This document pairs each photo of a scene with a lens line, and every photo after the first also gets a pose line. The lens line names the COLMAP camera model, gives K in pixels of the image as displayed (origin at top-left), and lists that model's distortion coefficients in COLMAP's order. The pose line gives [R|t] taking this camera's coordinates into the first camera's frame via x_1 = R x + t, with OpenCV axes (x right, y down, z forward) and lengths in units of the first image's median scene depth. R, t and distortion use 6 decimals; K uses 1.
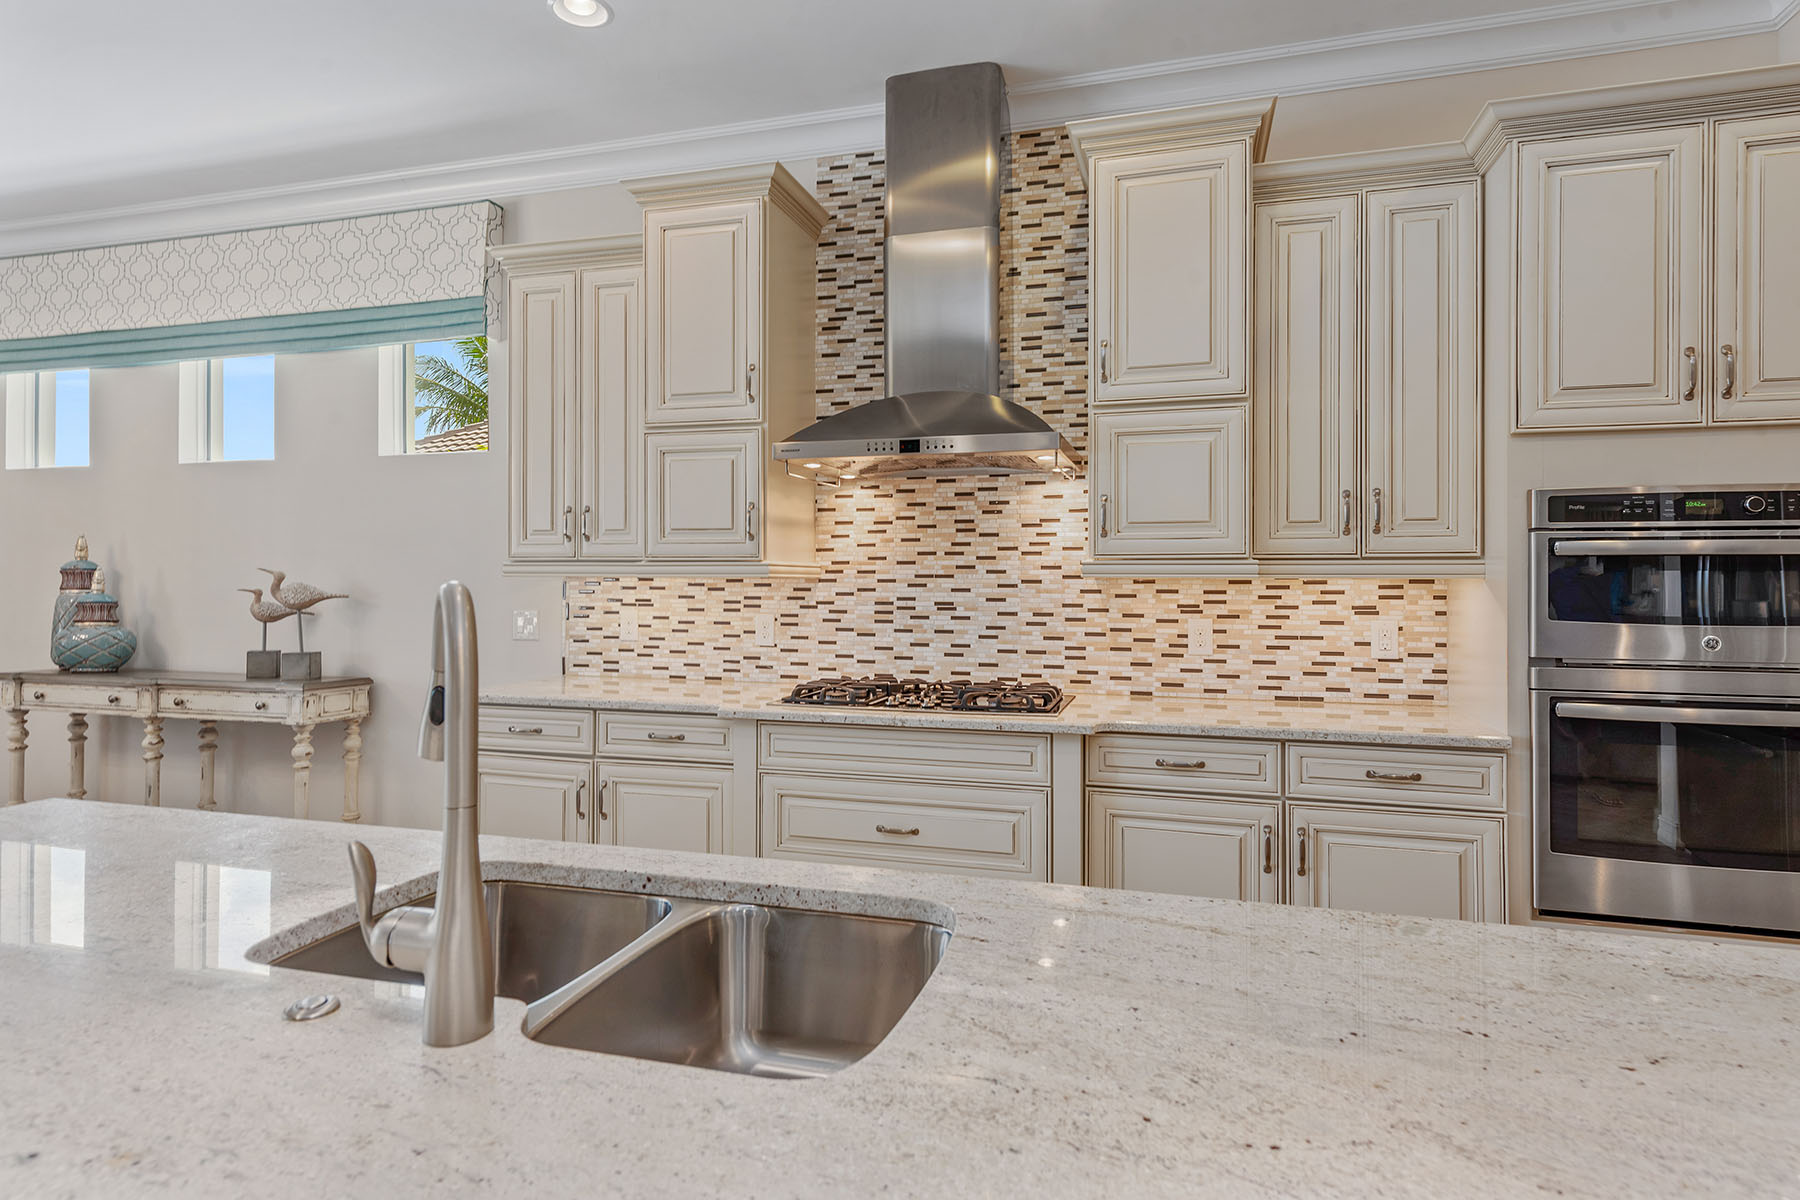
lens RADIAL K [[972.7, 0, 899.2], [0, 972.7, 574.1], [0, 0, 1]] dist [0.021316, -0.012008]
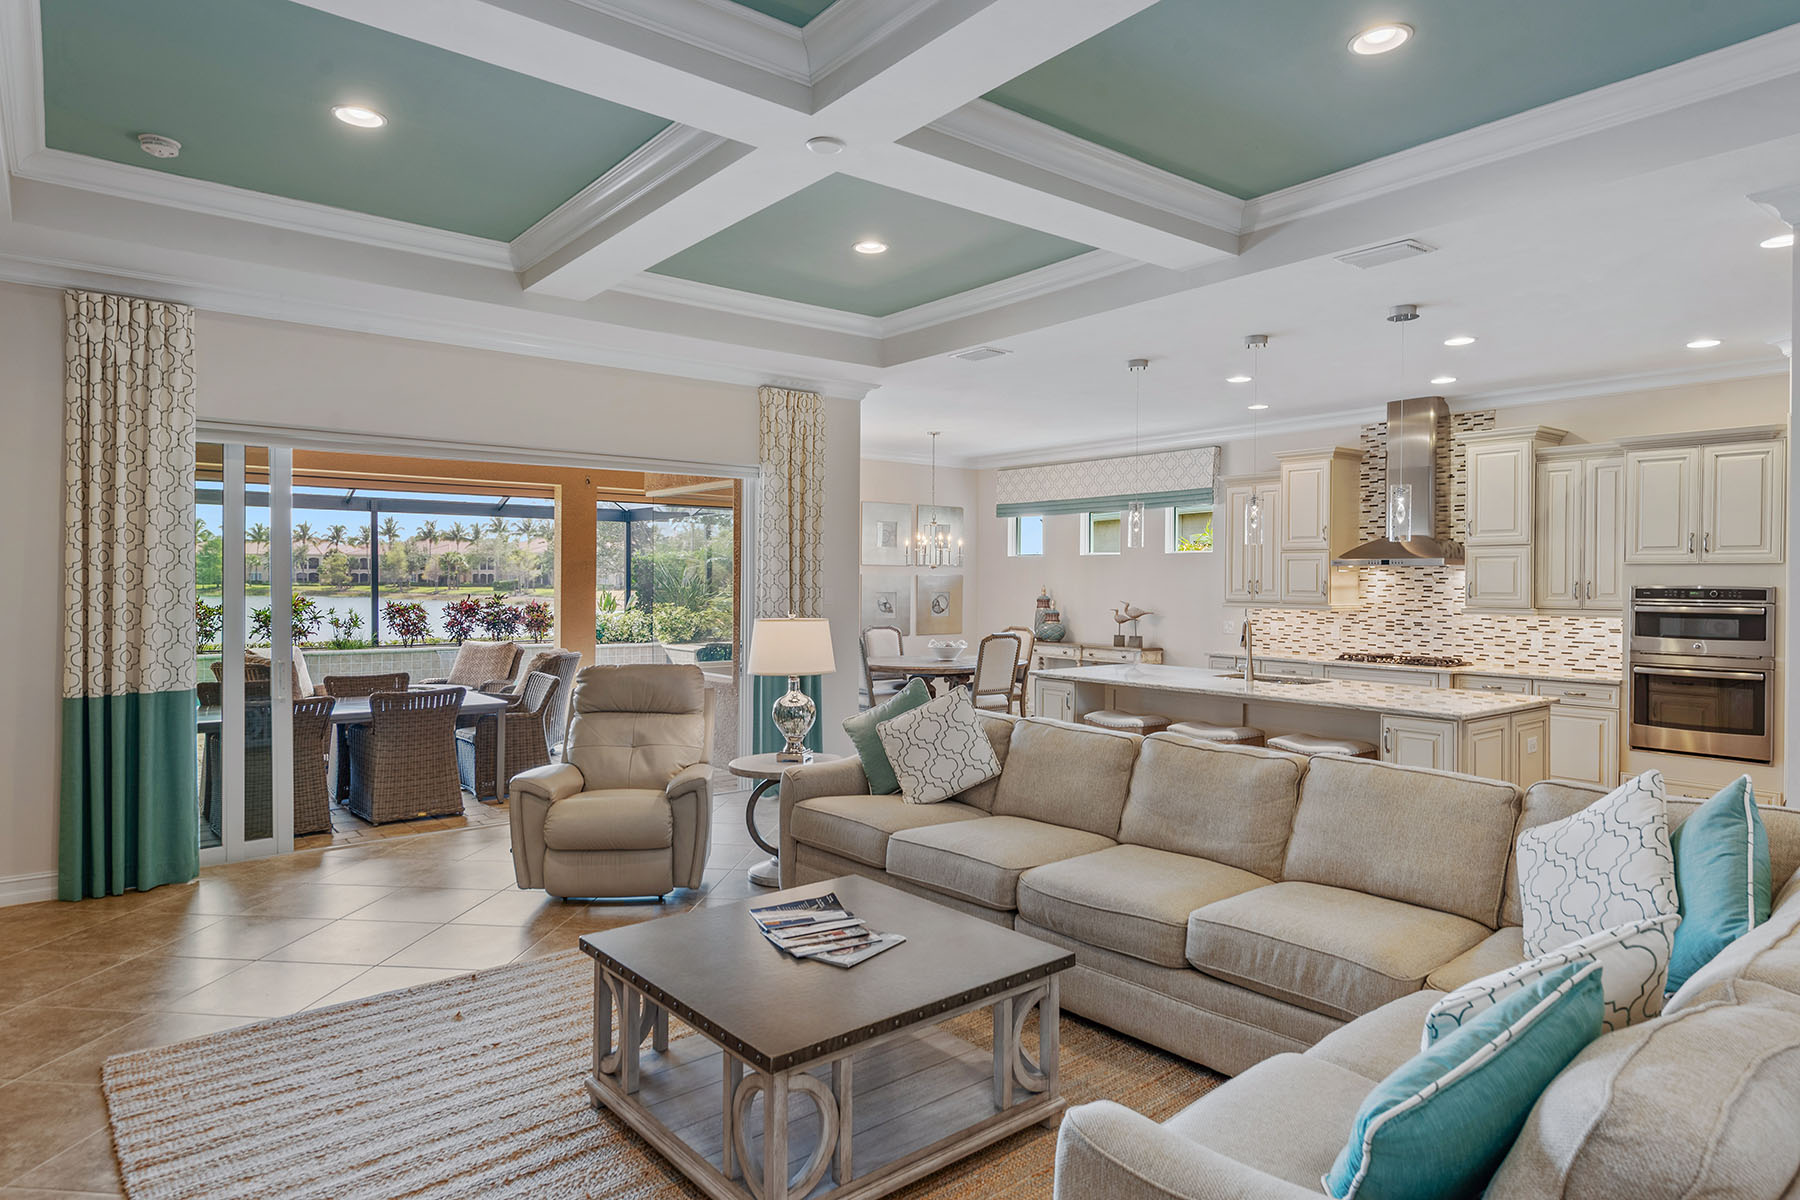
lens RADIAL K [[1050.8, 0, 898.2], [0, 1050.8, 590.7], [0, 0, 1]] dist [0.025649, -0.014950]
pose [[0.815532, 0.006735, -0.578673, 0.483531], [0.001536, 0.999904, 0.013804, -0.080419], [0.578710, -0.012146, 0.815443, -1.707170]]
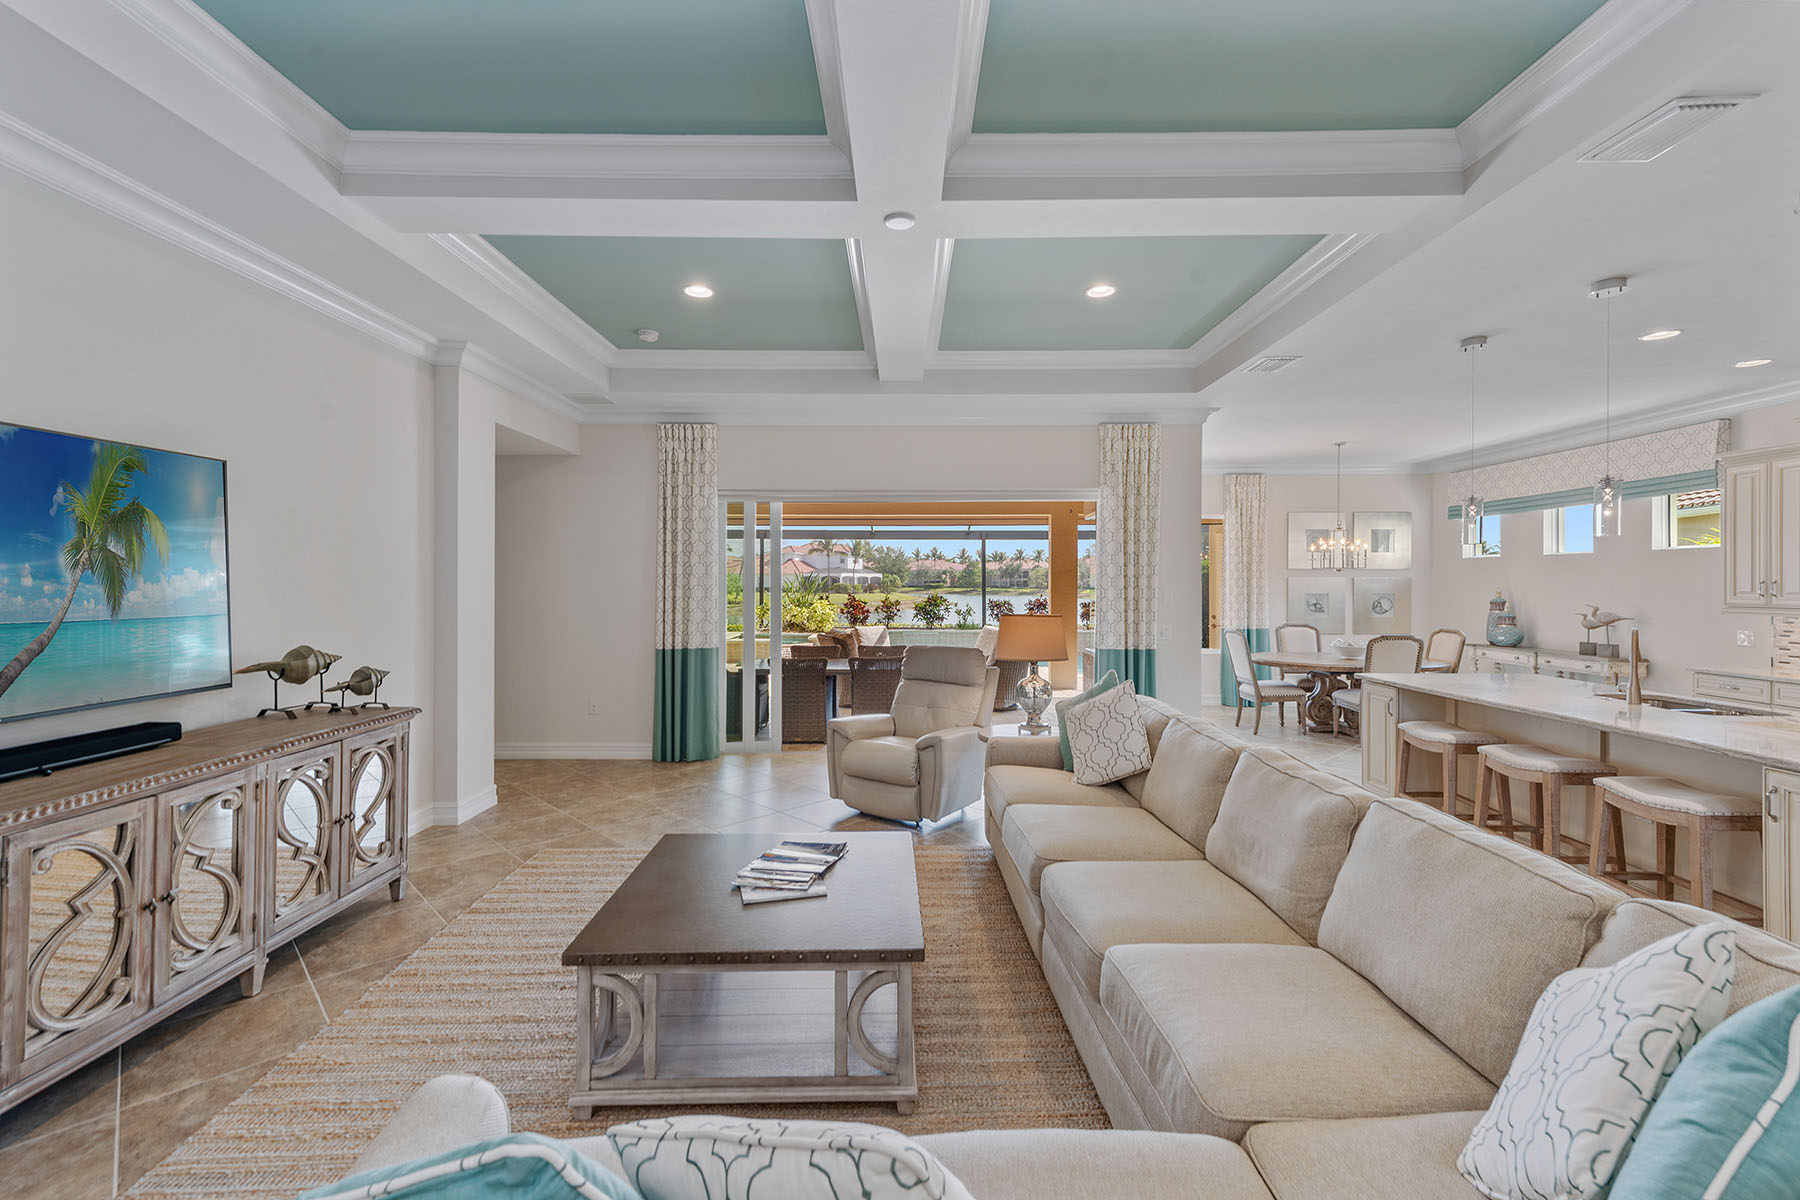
lens RADIAL K [[763.0, 0, 898.4], [0, 763.0, 584.4], [0, 0, 1]] dist [0.014609, -0.003960]
pose [[0.270520, -0.001146, -0.962714, 0.701151], [0.006408, 0.999979, 0.000610, -0.072933], [0.962693, -0.006334, 0.270522, -1.125640]]
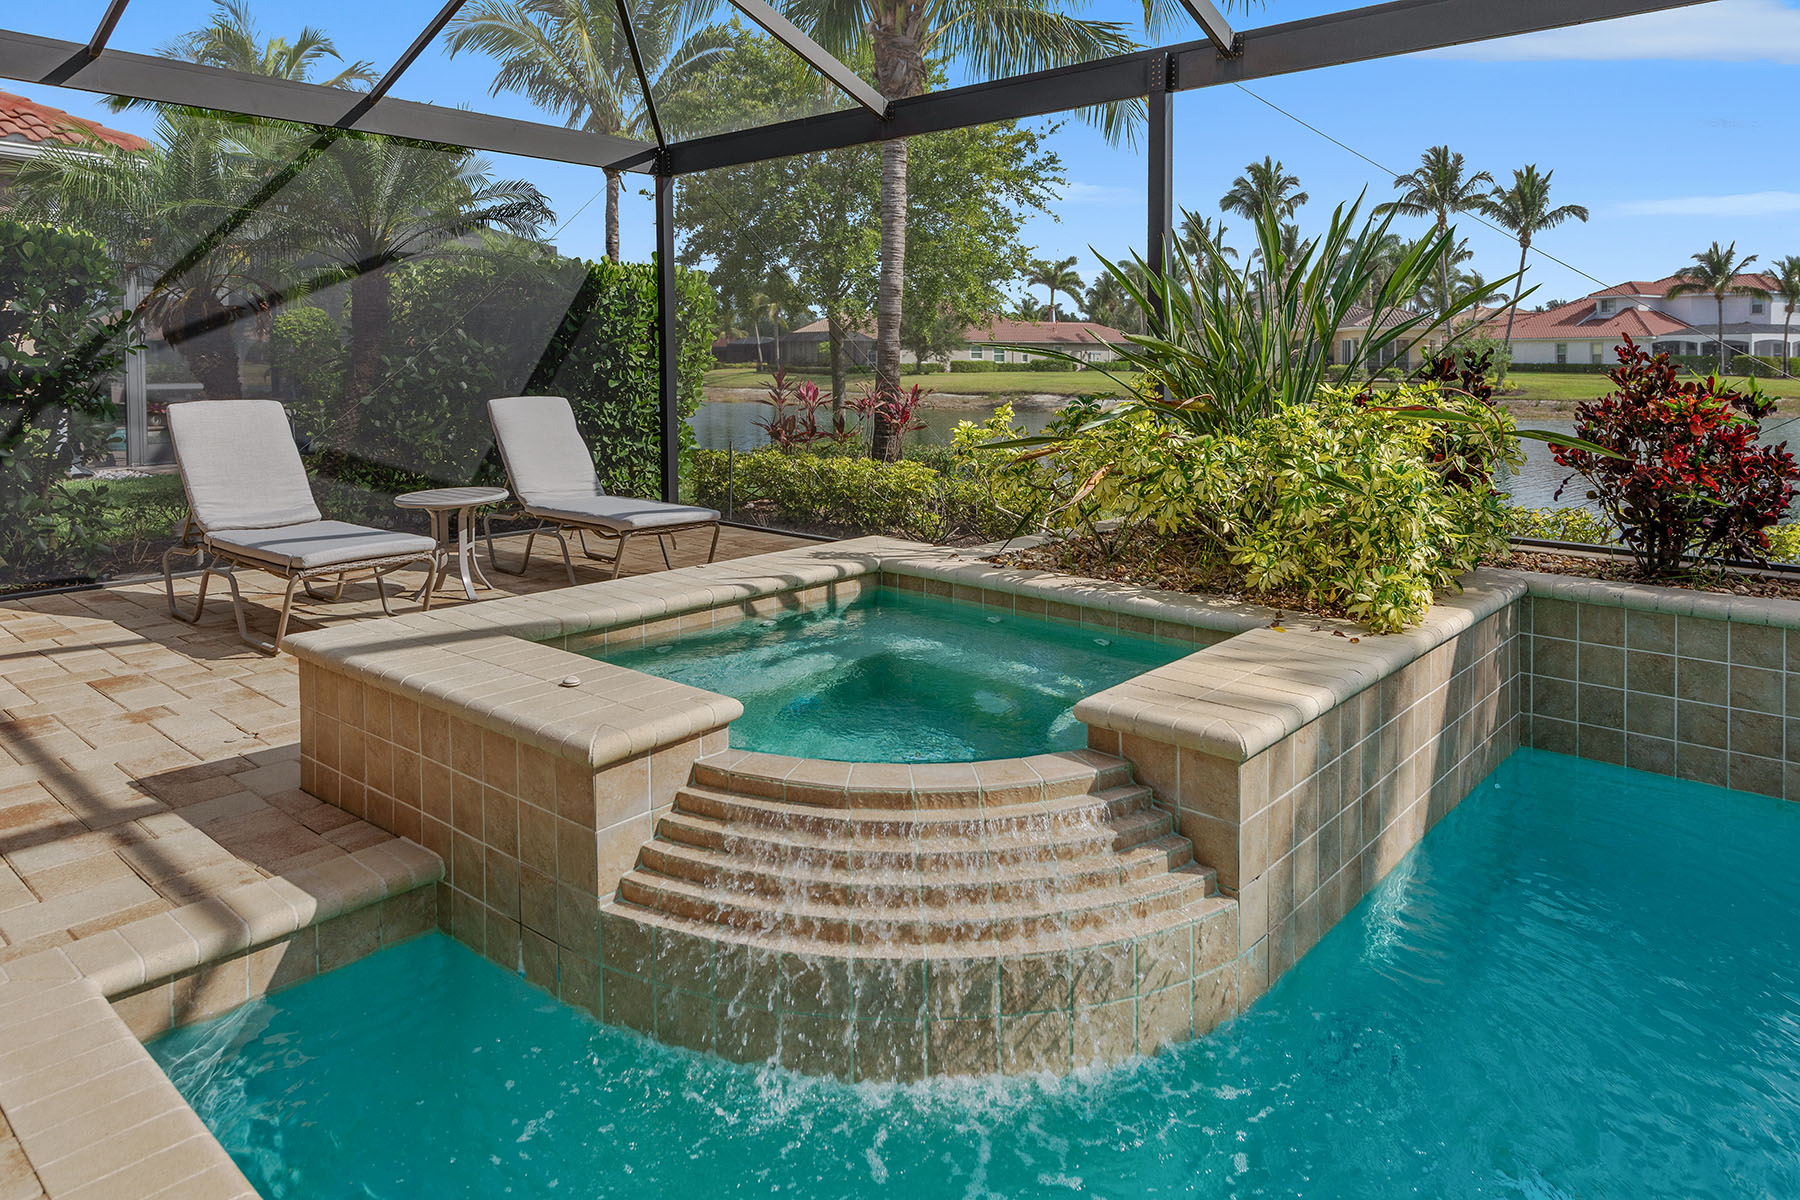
lens RADIAL K [[1117.4, 0, 925.8], [0, 1117.4, 380.7], [0, 0, 1]] dist [0.015832, -0.009829]
pose [[-0.427371, 0.013590, -0.903974, -3.219858], [0.005292, 0.999907, 0.012530, 0.014229], [0.904061, 0.000571, -0.427404, -0.155209]]
